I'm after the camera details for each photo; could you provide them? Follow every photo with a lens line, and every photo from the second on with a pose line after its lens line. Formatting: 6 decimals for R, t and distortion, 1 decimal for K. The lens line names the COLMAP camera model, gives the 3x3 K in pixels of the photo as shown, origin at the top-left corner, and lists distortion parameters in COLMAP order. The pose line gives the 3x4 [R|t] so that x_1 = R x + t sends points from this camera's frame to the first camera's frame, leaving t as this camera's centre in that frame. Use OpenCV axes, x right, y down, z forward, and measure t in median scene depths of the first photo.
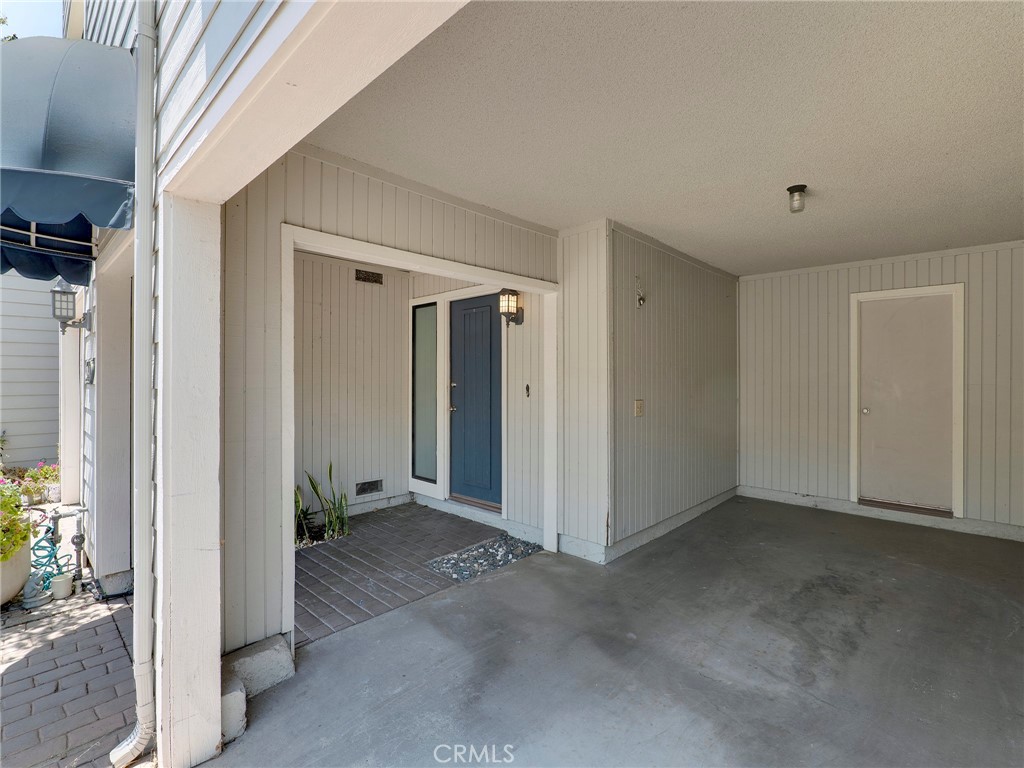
lens RADIAL K [[486.0, 0, 505.6], [0, 486.0, 377.3], [0, 0, 1]] dist [-0.023885, 0.006397]
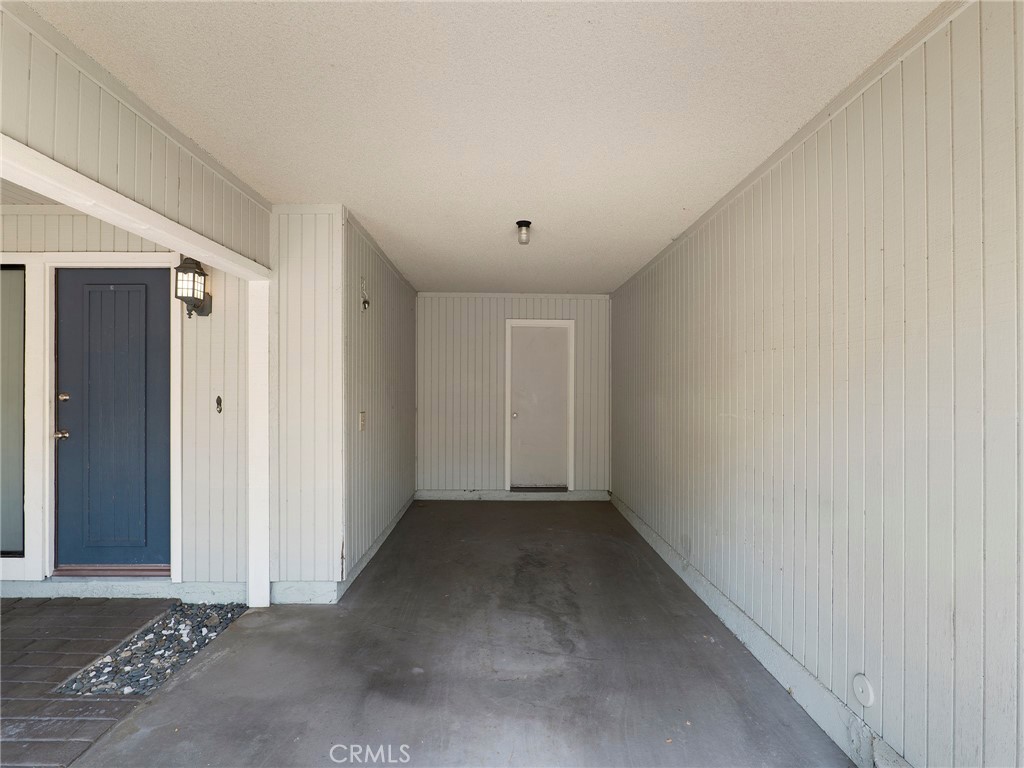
lens RADIAL K [[486.0, 0, 511.6], [0, 486.0, 387.9], [0, 0, 1]] dist [-0.023885, 0.006397]
pose [[0.700487, 0.003233, 0.713658, -0.182891], [-0.004247, 0.999991, -0.000361, 0.000144], [-0.713653, -0.002778, 0.700494, 0.160853]]
